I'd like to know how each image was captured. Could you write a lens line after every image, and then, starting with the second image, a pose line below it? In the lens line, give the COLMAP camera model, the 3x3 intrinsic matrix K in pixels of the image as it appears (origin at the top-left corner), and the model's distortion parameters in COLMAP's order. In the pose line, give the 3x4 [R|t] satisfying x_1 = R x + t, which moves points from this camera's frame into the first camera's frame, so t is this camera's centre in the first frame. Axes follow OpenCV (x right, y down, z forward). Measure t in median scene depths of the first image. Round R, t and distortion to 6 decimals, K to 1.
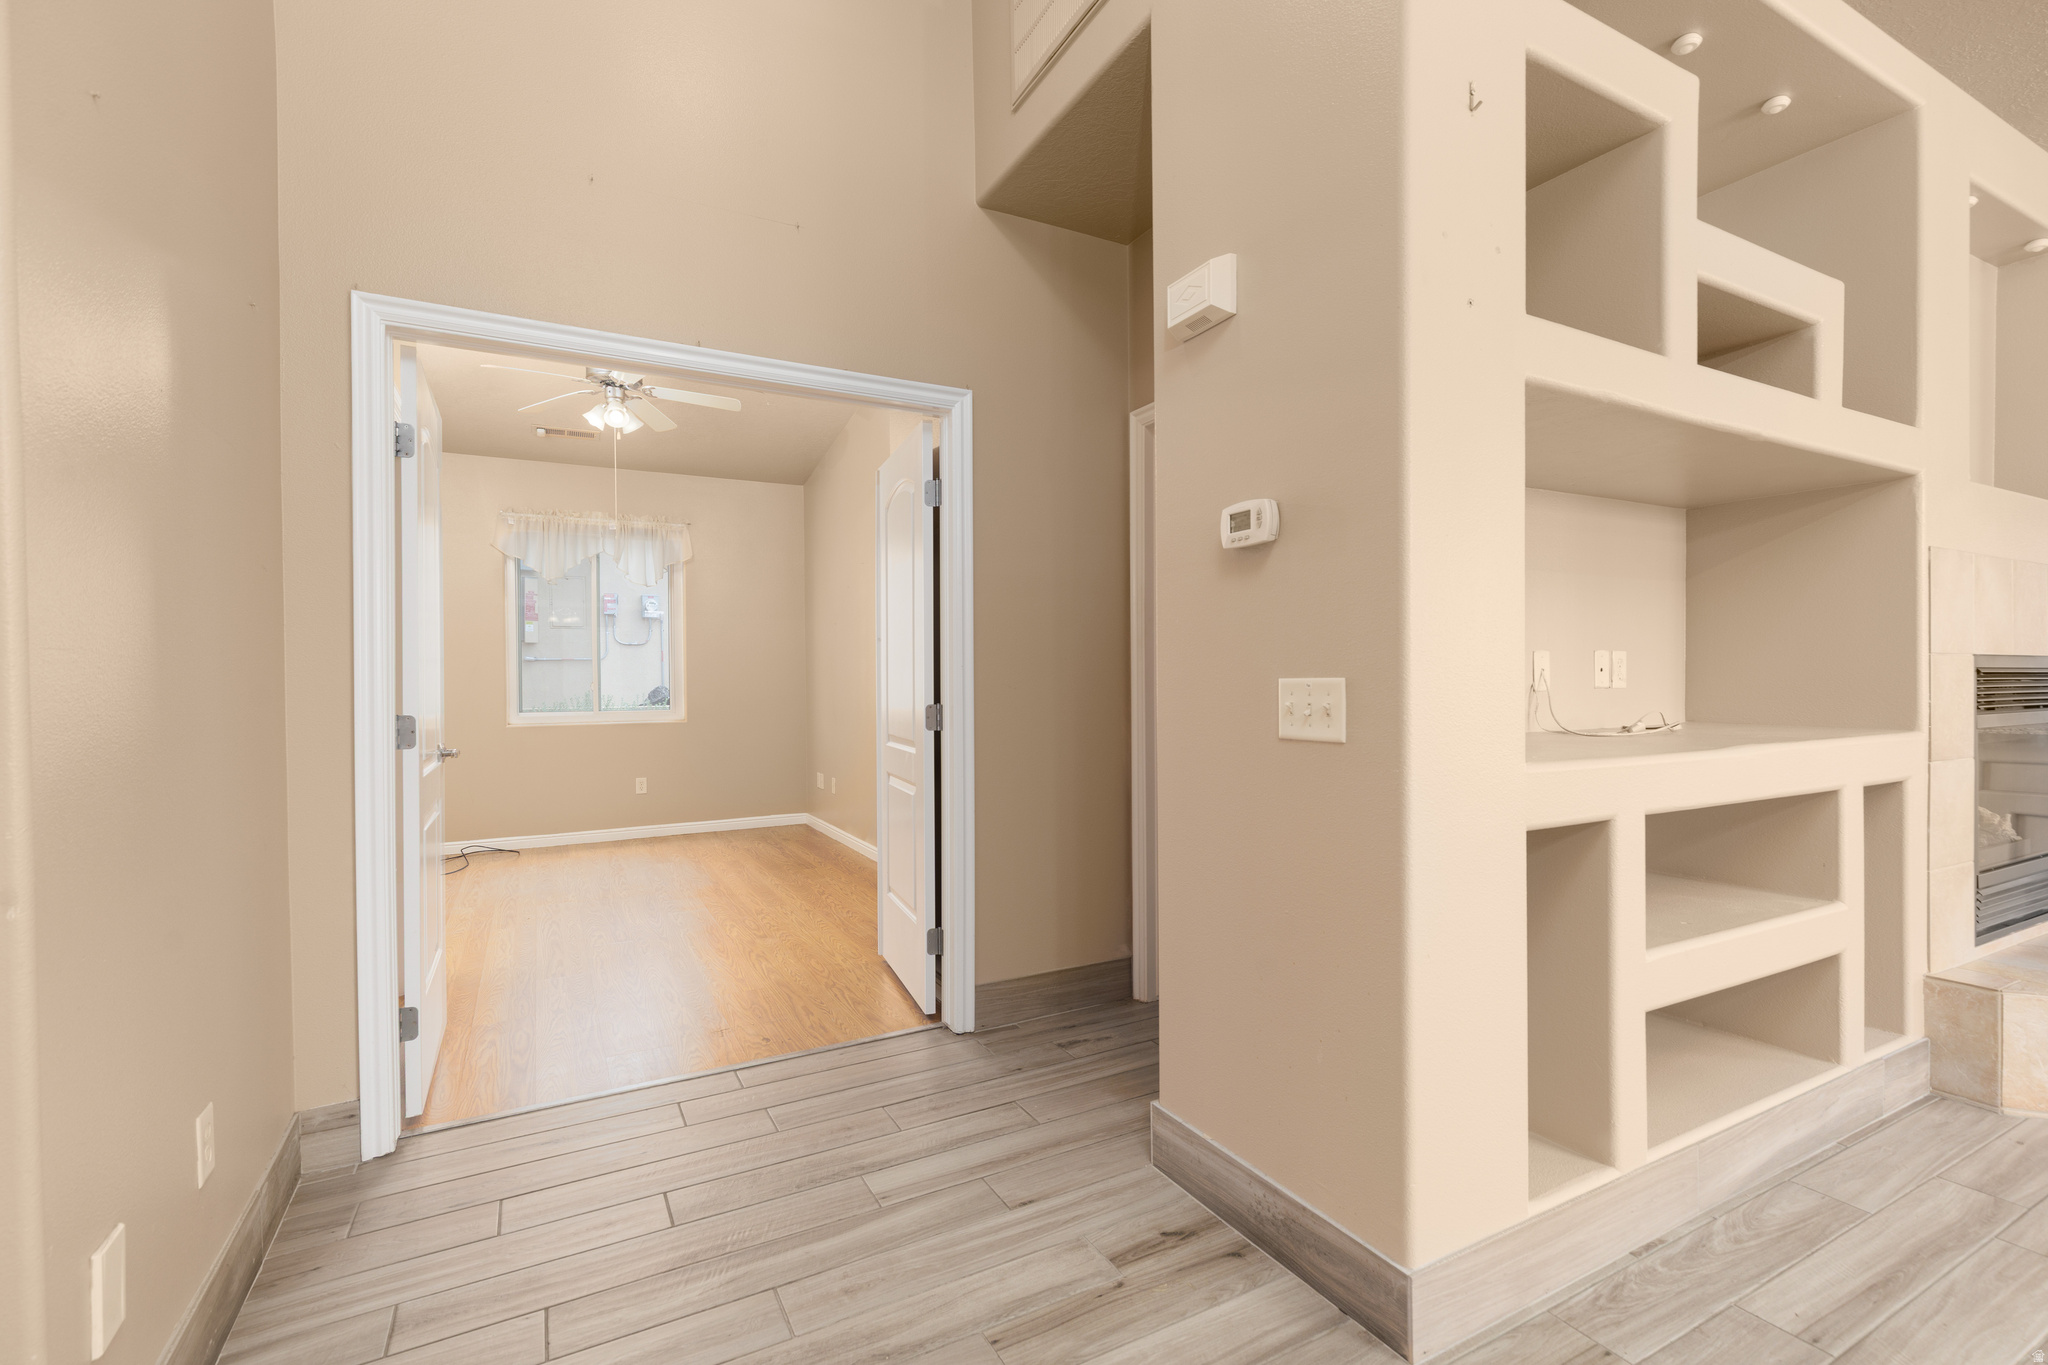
lens RADIAL K [[916.2, 0, 1037.6], [0, 916.2, 687.0], [0, 0, 1]] dist [0.012807, -0.003327]
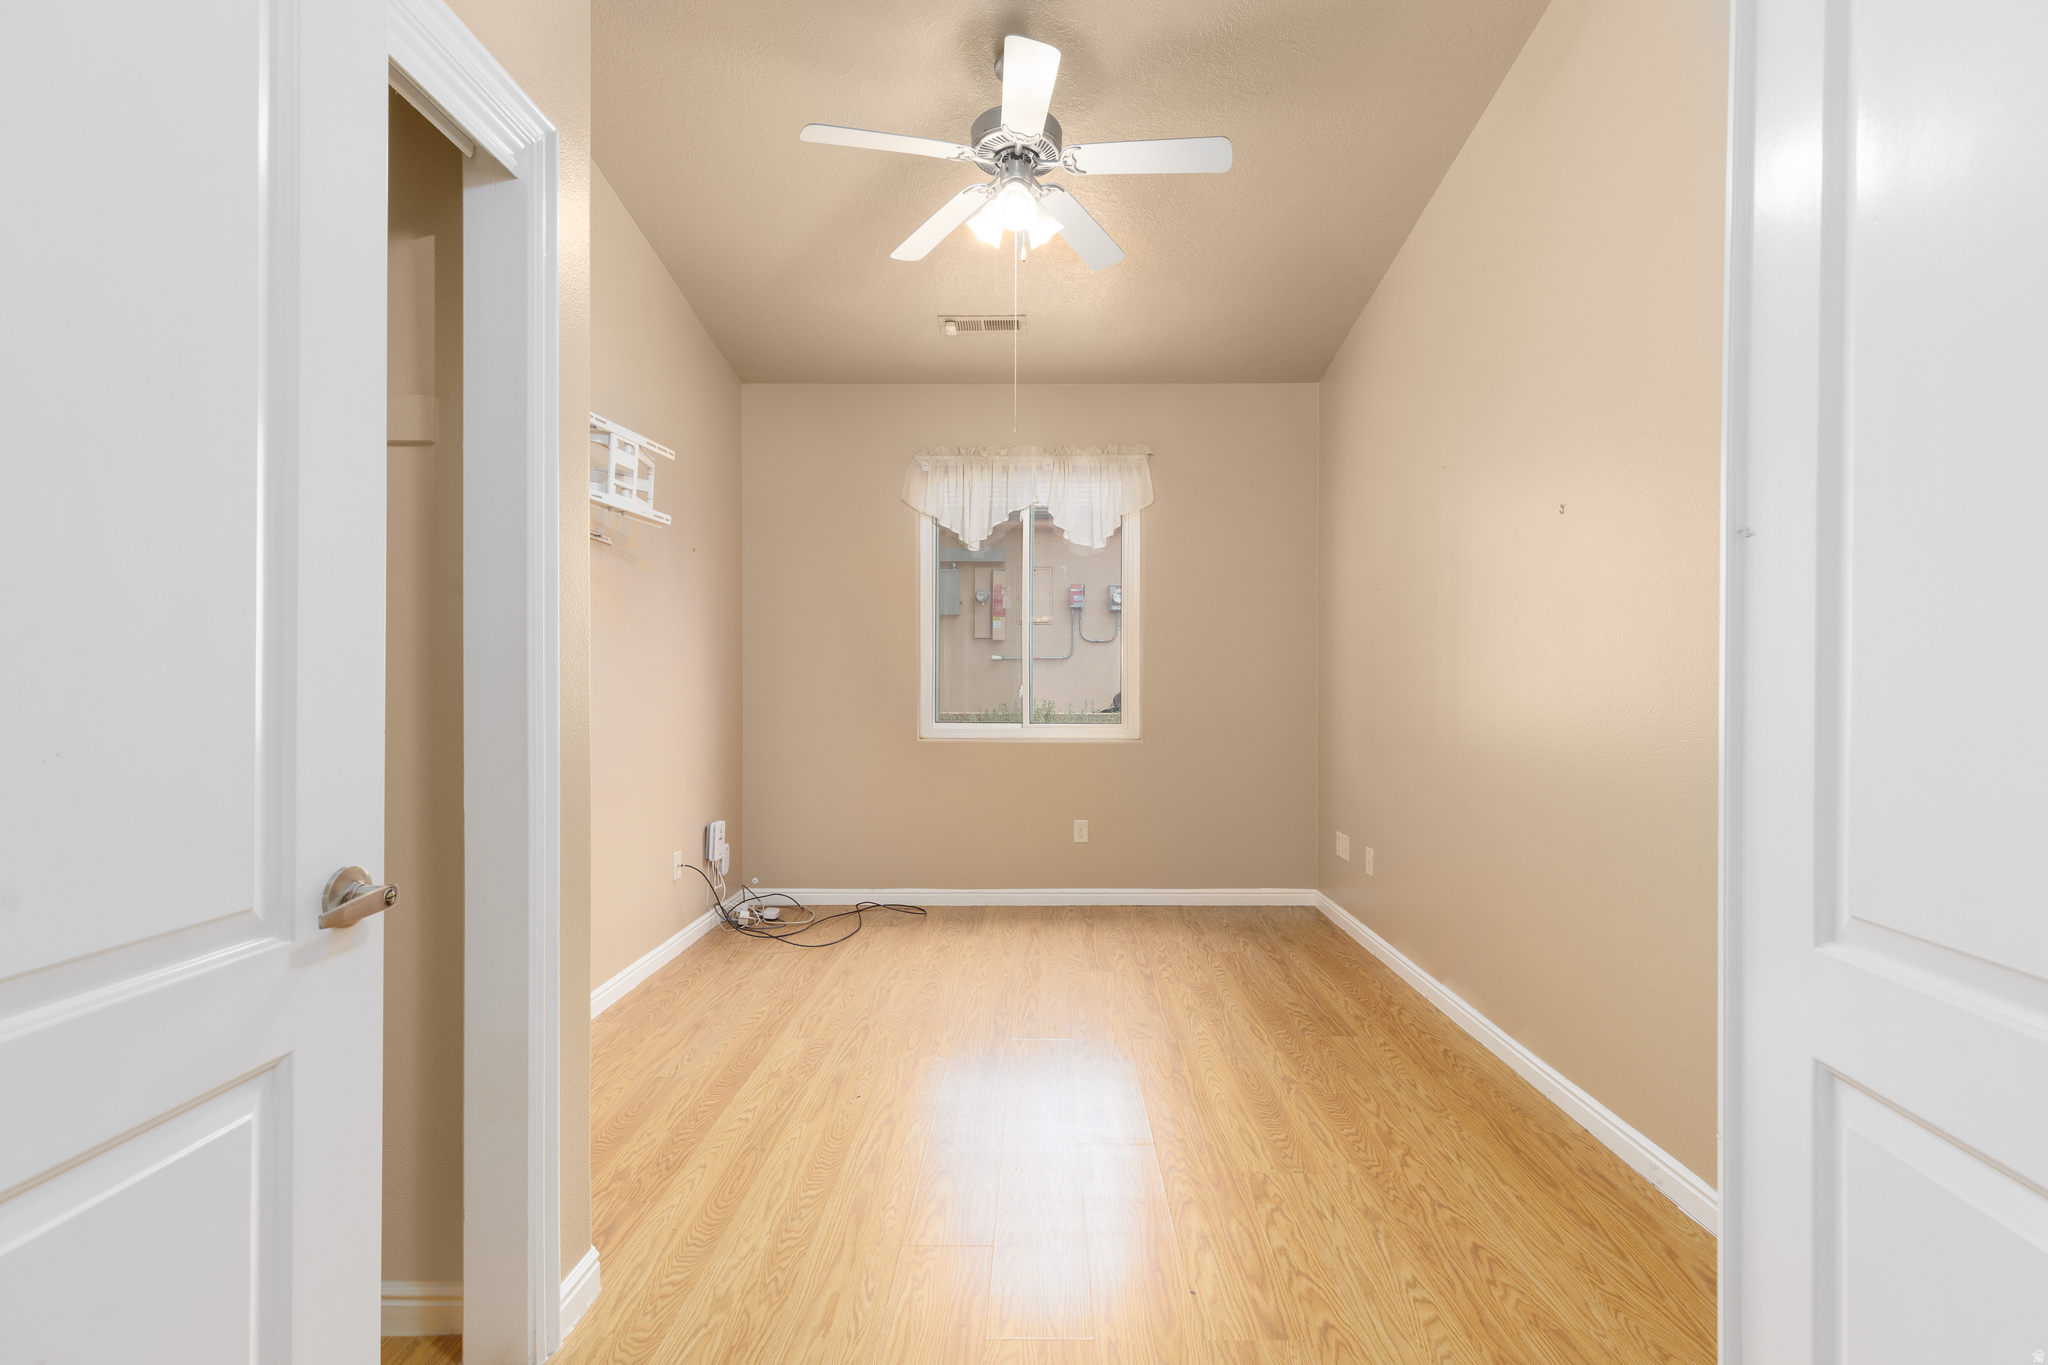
lens RADIAL K [[916.2, 0, 1039.5], [0, 916.2, 680.7], [0, 0, 1]] dist [0.012807, -0.003327]
pose [[0.876788, 0.008254, -0.480807, -0.121605], [-0.013136, 0.999891, -0.006788, -0.002530], [0.480698, 0.012268, 0.876800, 0.364033]]
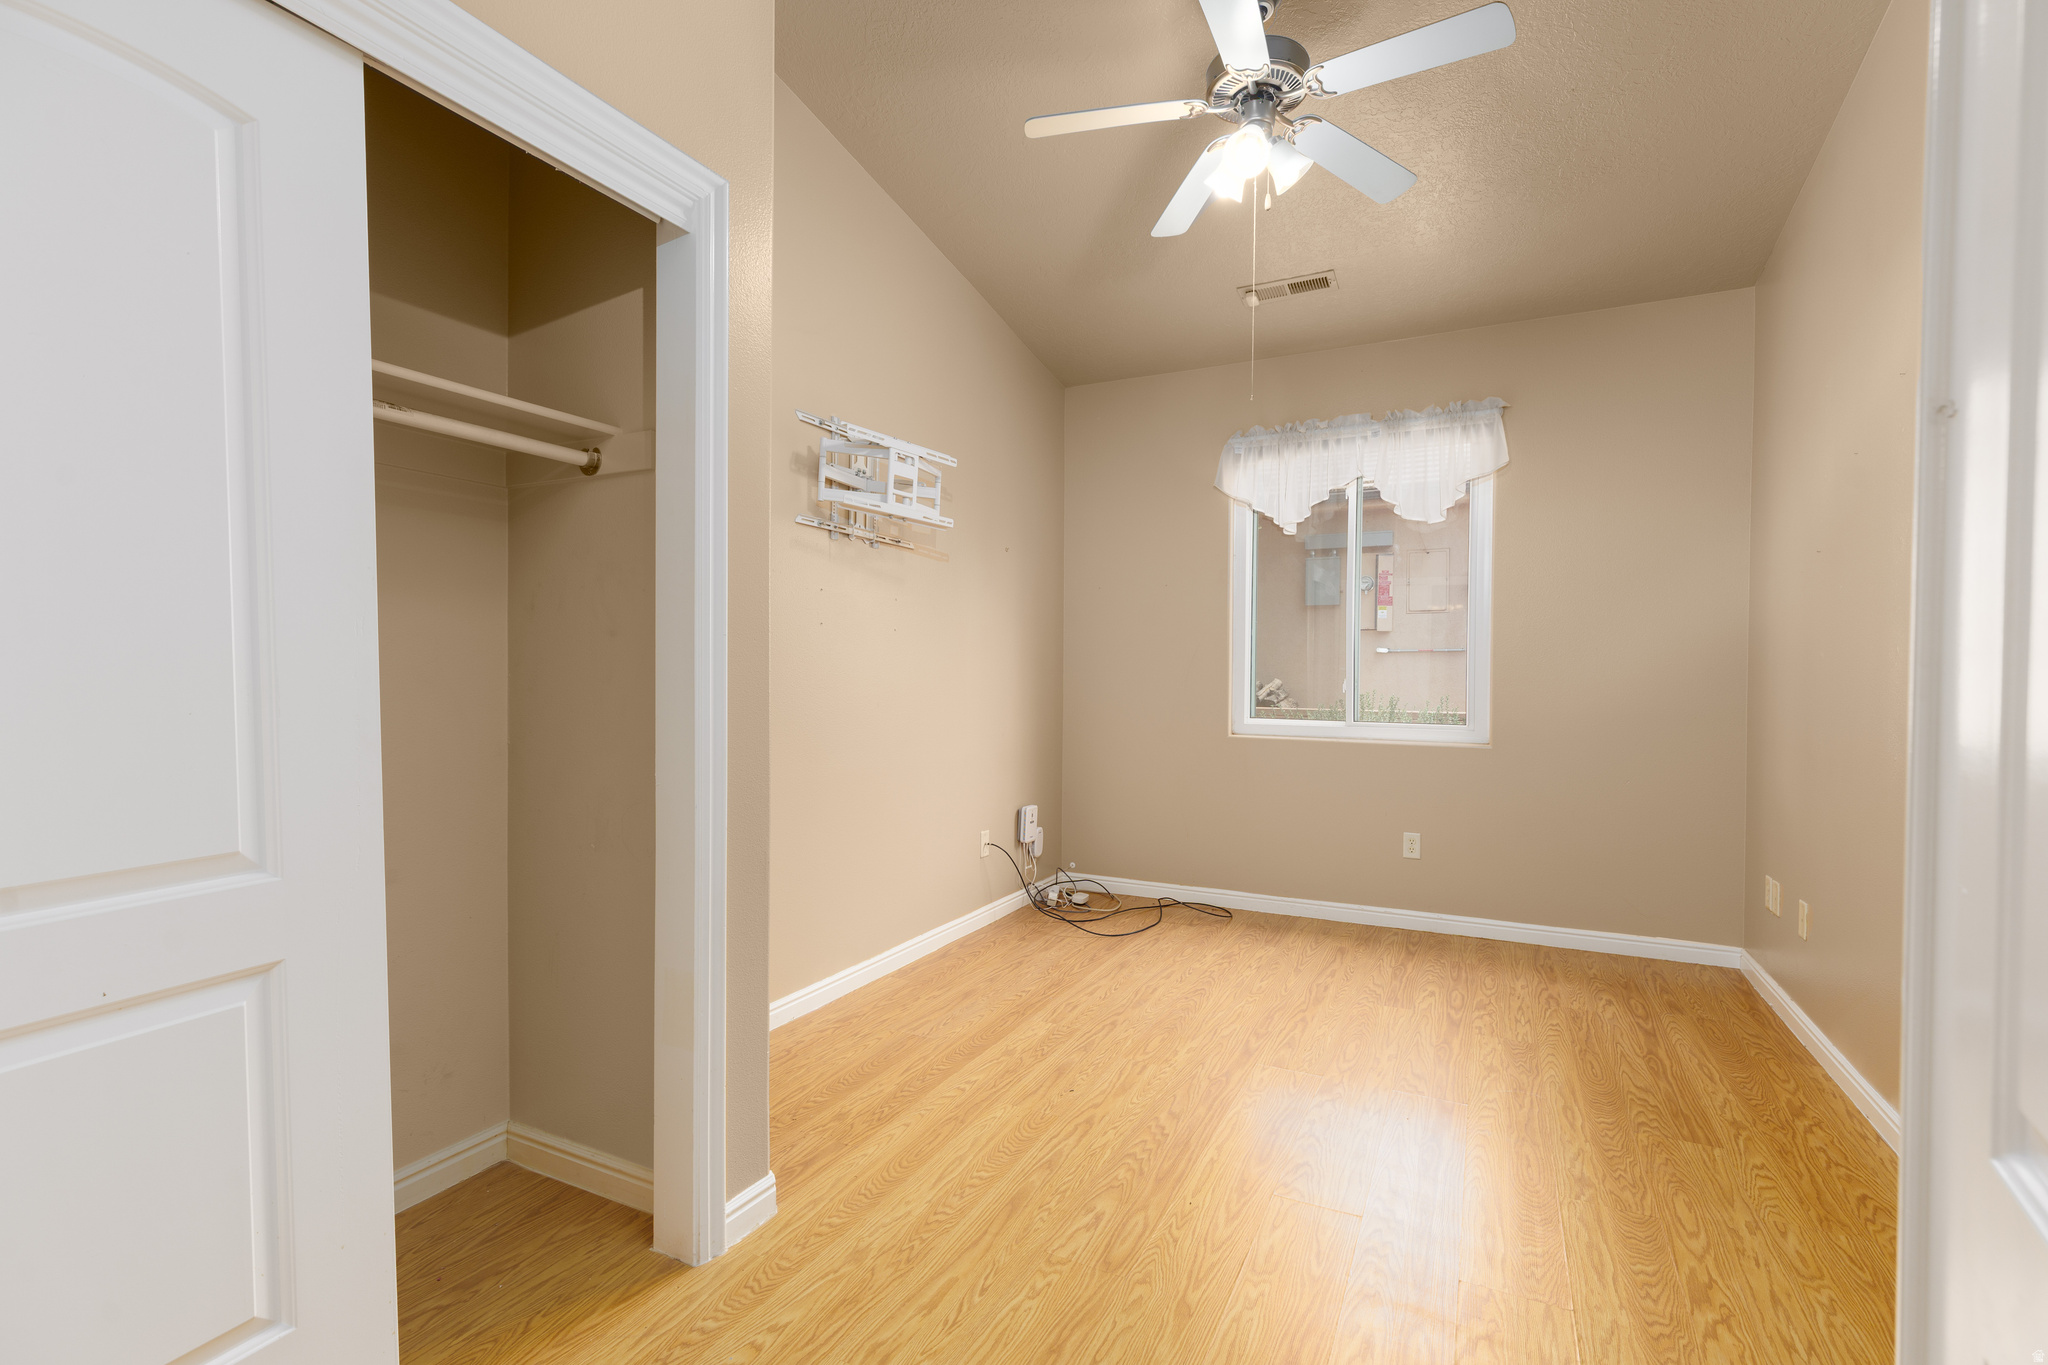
lens RADIAL K [[916.2, 0, 1038.9], [0, 916.2, 682.5], [0, 0, 1]] dist [0.012807, -0.003327]
pose [[0.579609, 0.019643, -0.814658, -0.073441], [-0.020283, 0.999747, 0.009675, -0.003381], [0.814642, 0.010916, 0.579861, 0.429232]]
